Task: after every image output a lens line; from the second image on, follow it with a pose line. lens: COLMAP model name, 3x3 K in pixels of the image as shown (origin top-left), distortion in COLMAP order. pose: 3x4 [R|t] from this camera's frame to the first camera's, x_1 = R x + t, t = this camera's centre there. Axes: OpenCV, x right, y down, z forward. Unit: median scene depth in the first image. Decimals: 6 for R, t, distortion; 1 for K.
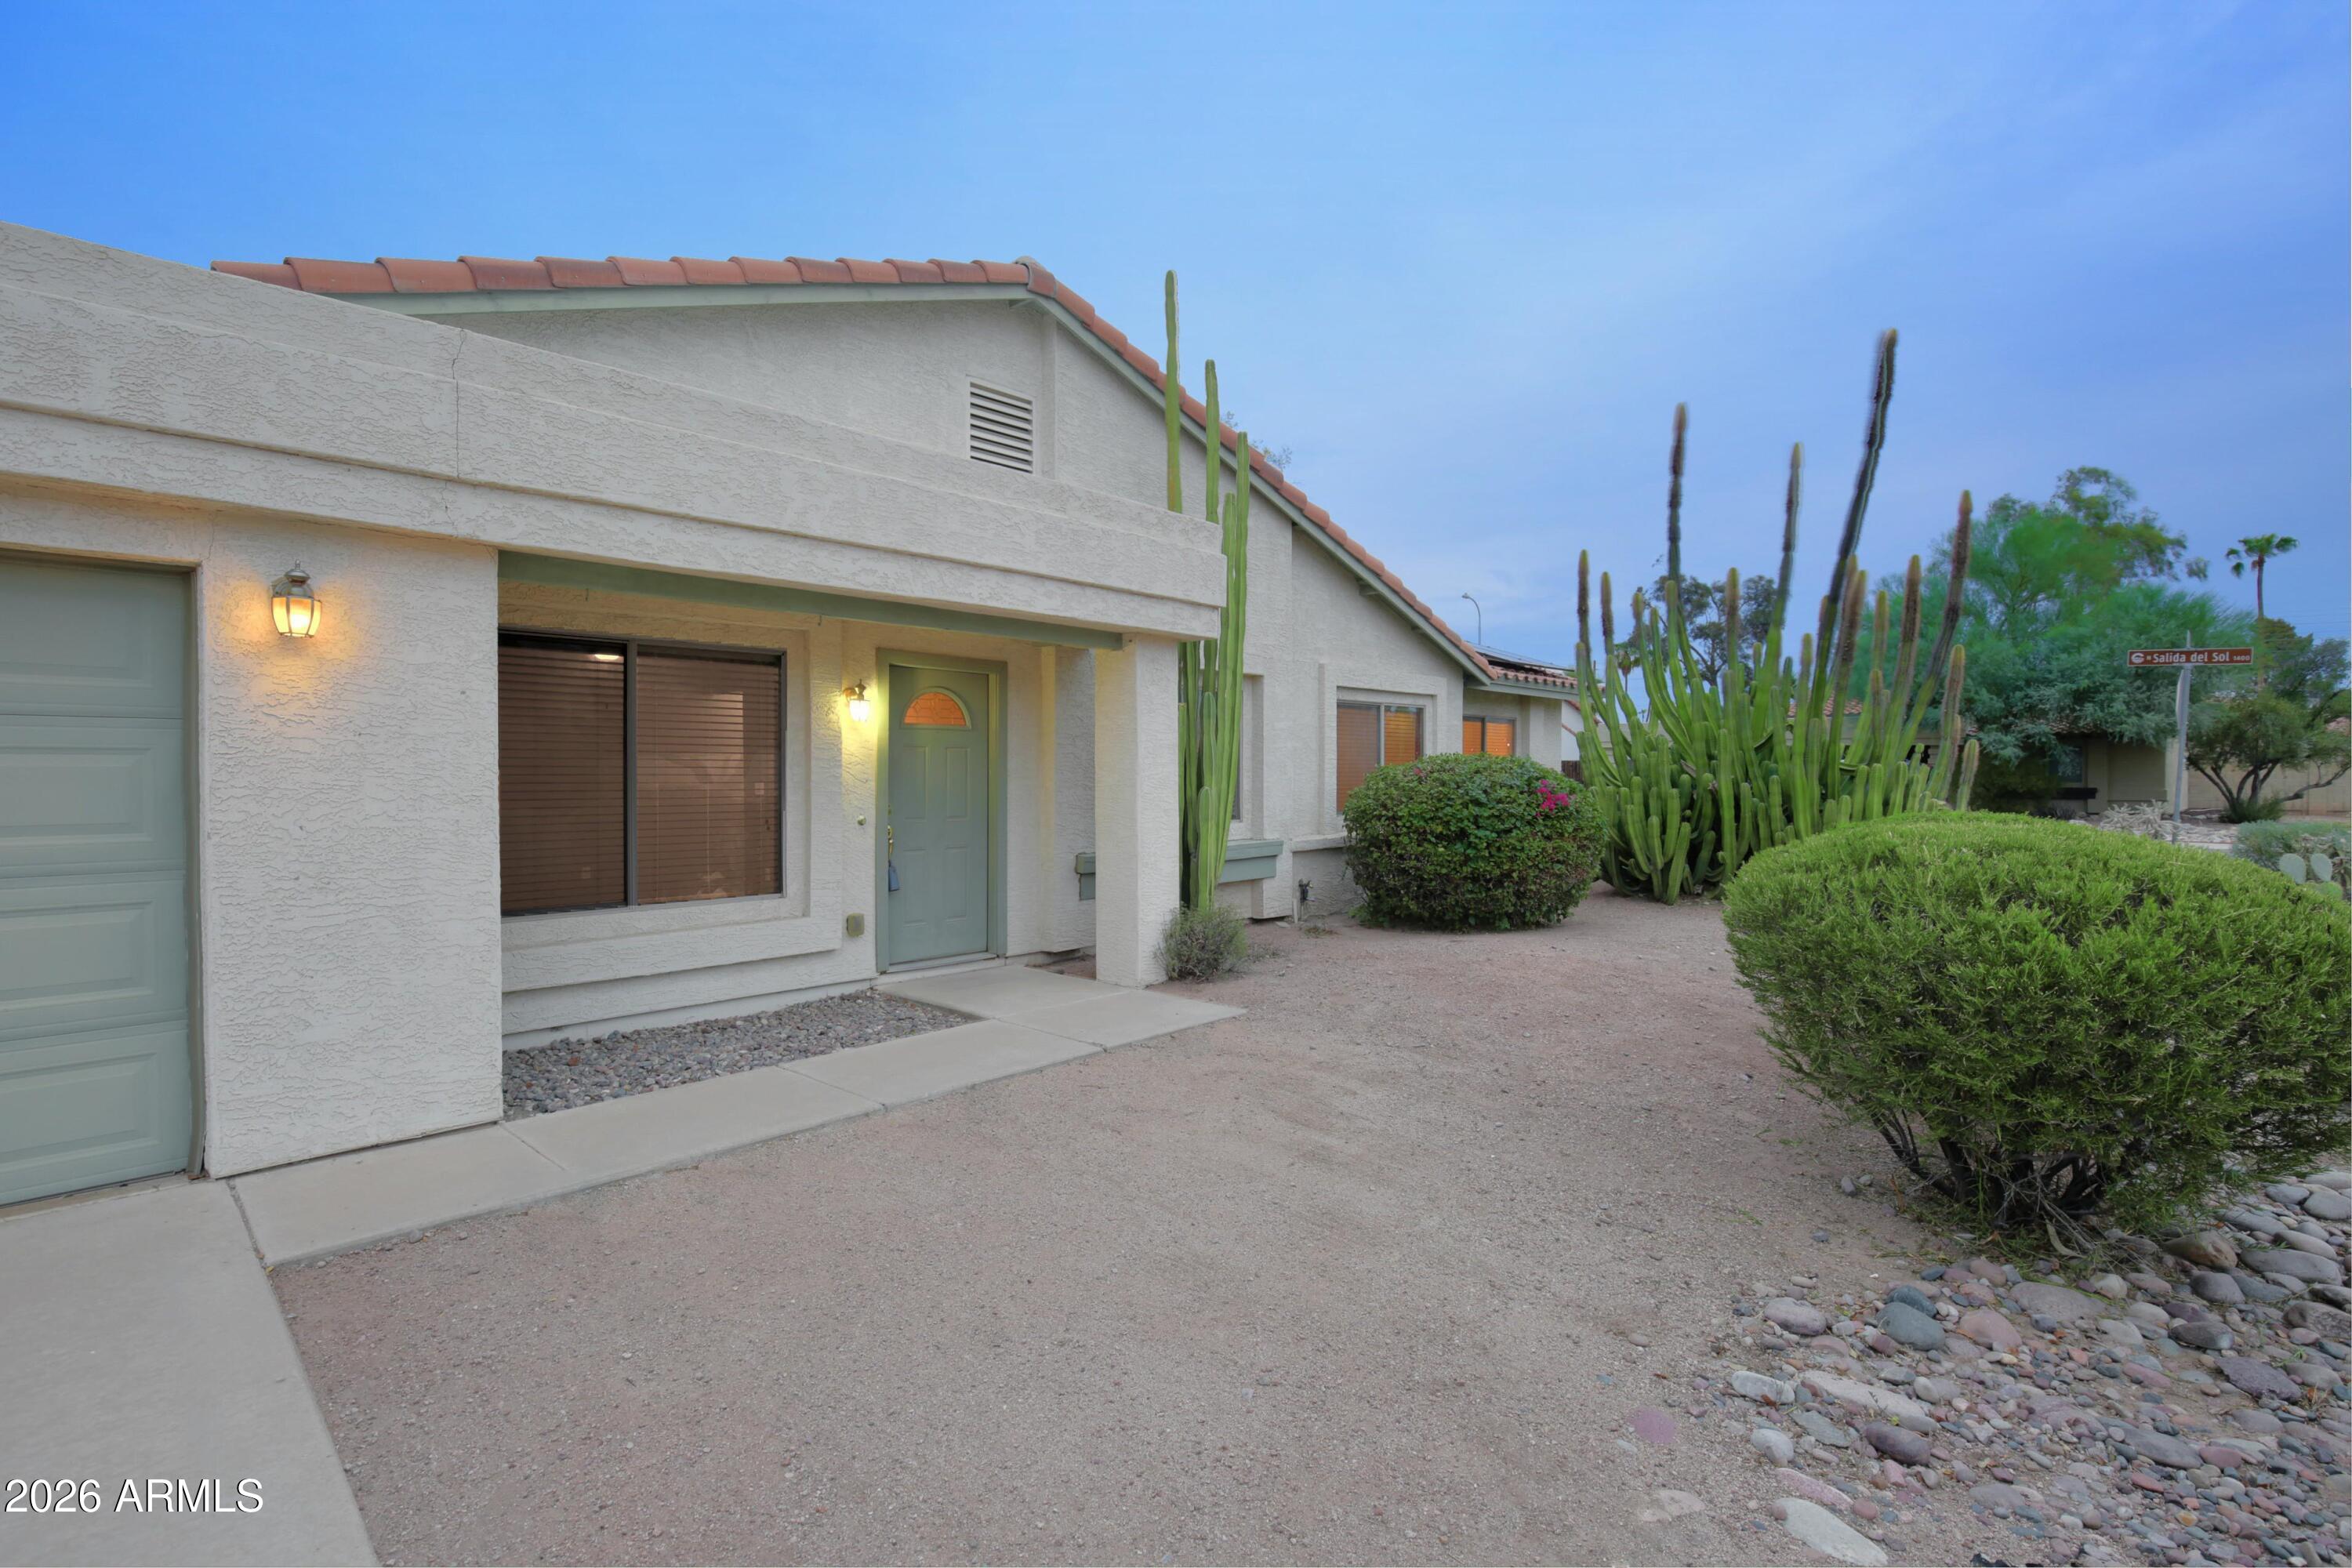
lens RADIAL K [[1099.2, 0, 1165.5], [0, 1099.2, 789.3], [0, 0, 1]] dist [-0.033770, 0.005289]
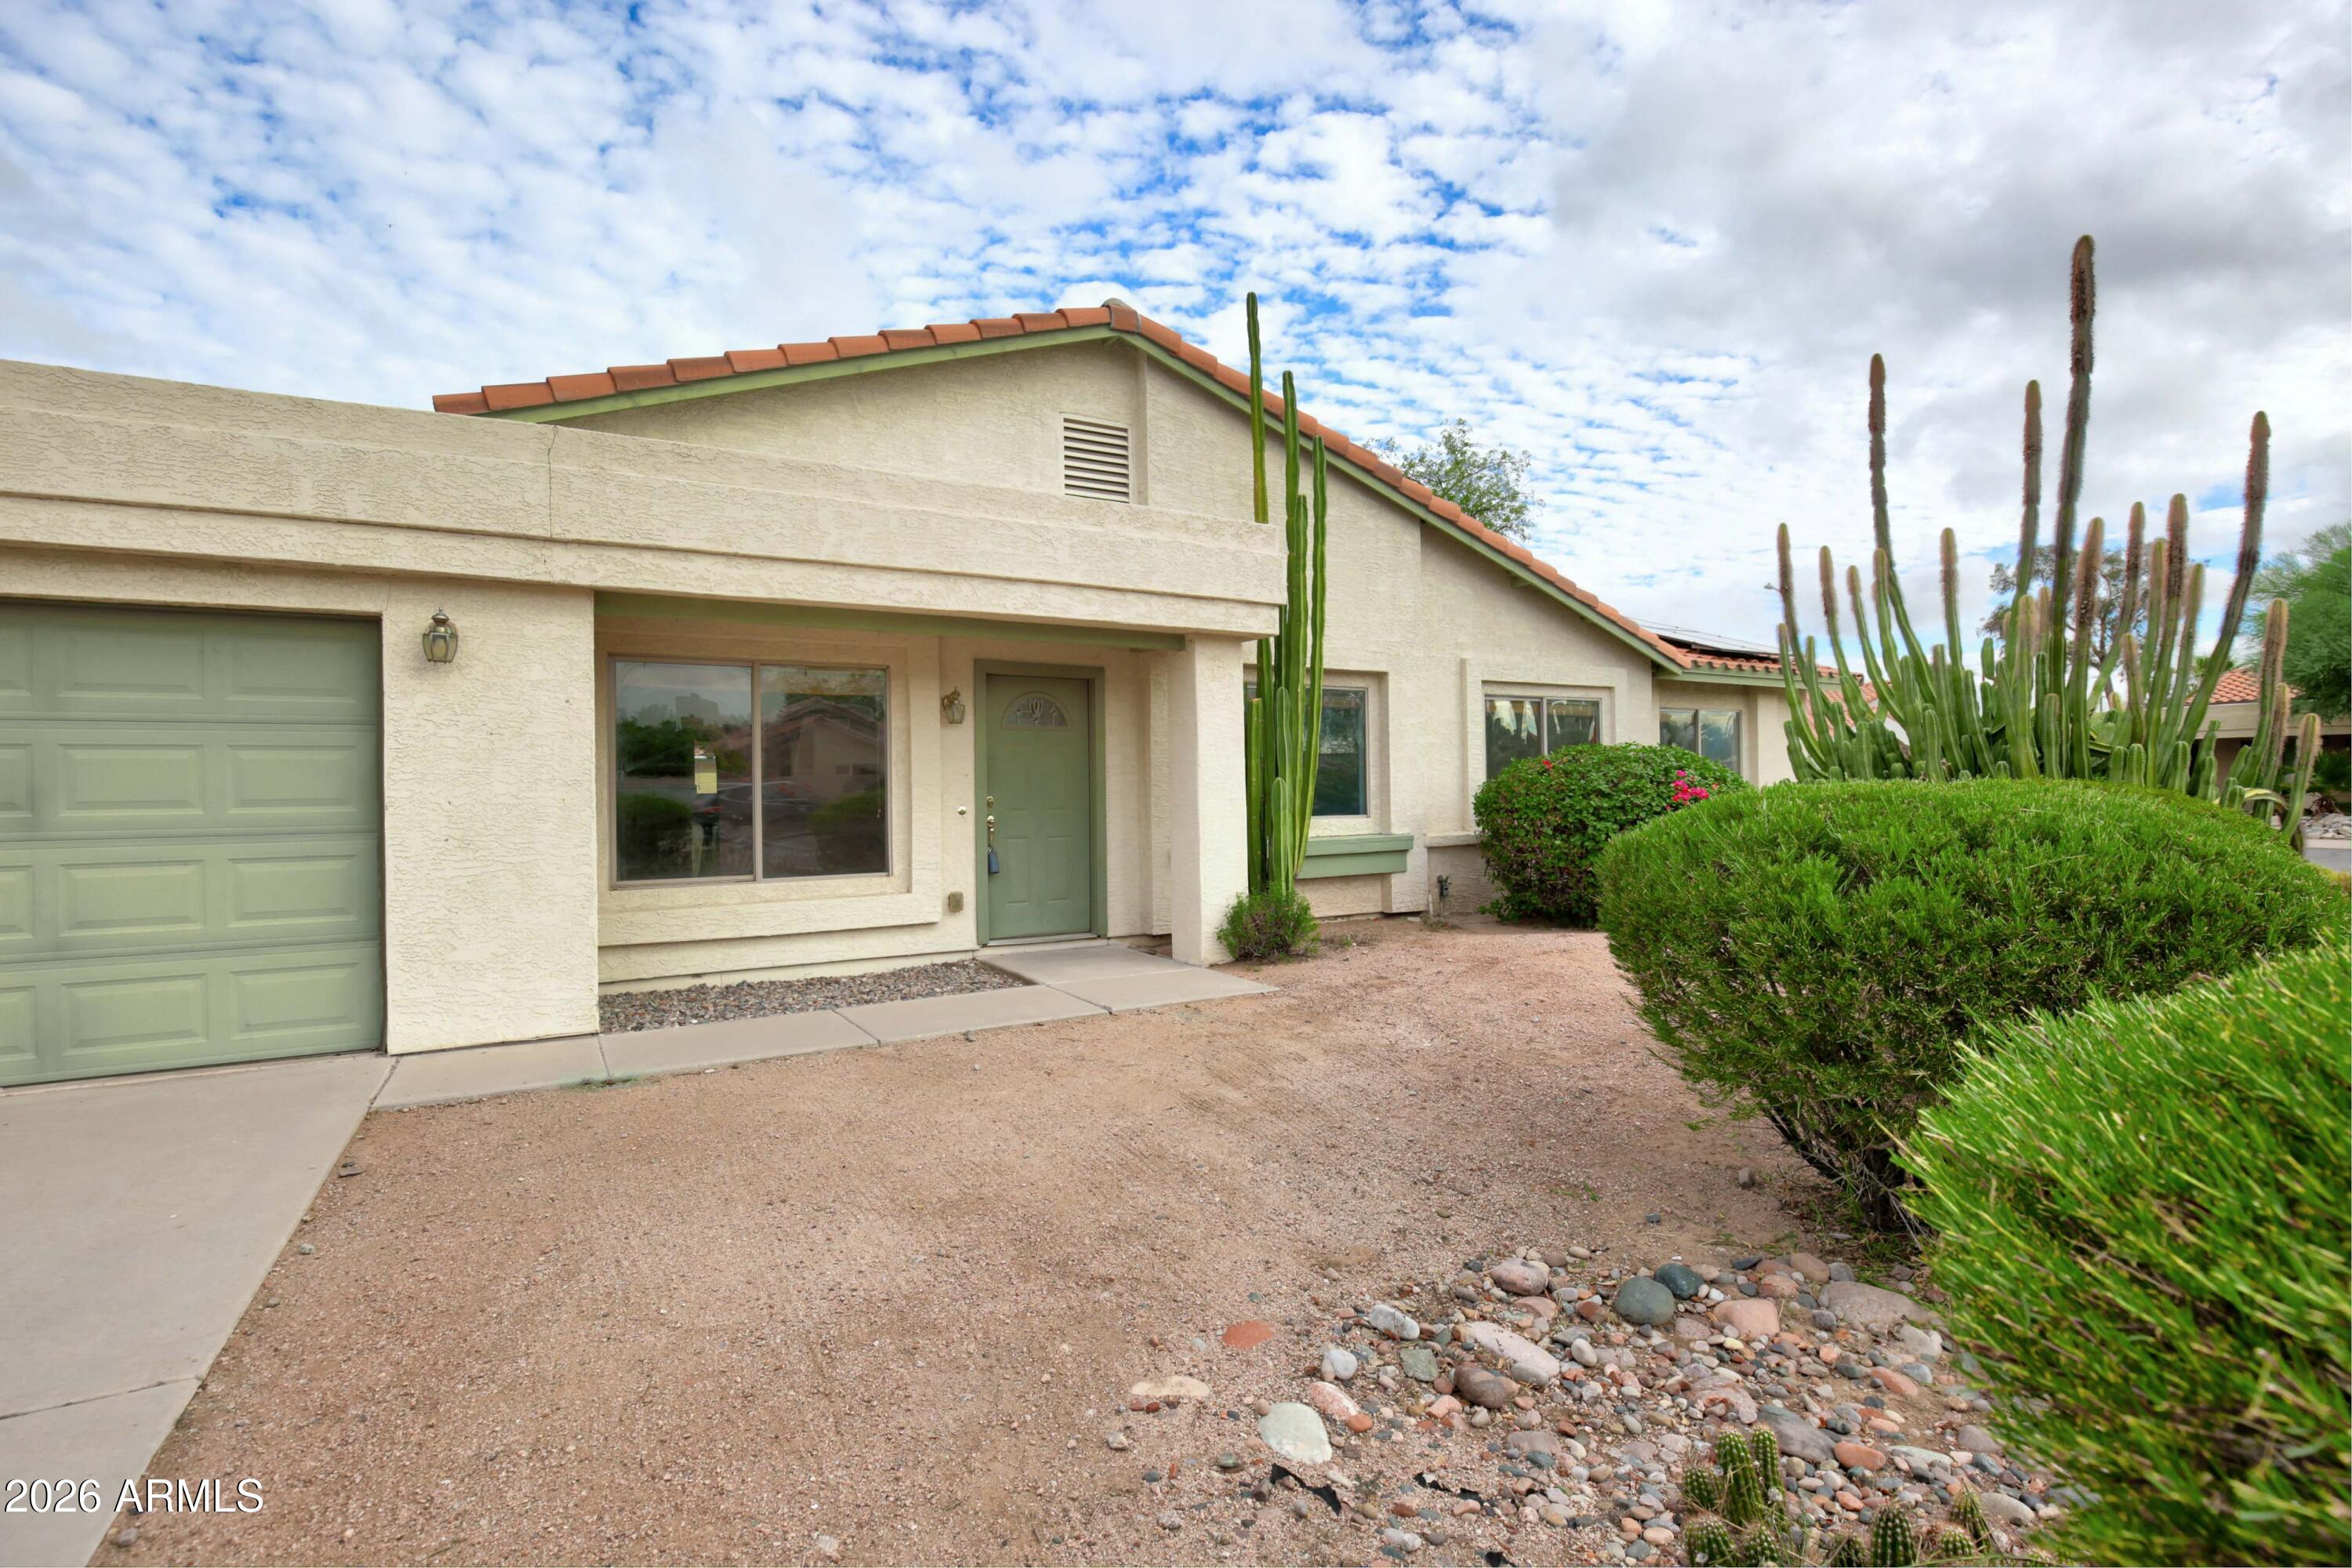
lens RADIAL K [[1072.8, 0, 1158.7], [0, 1072.8, 790.8], [0, 0, 1]] dist [-0.032101, 0.000154]
pose [[0.954814, -0.014598, -0.296845, 0.310685], [0.009845, 0.999798, -0.017499, 0.036356], [0.297041, 0.013785, 0.954765, -0.007161]]
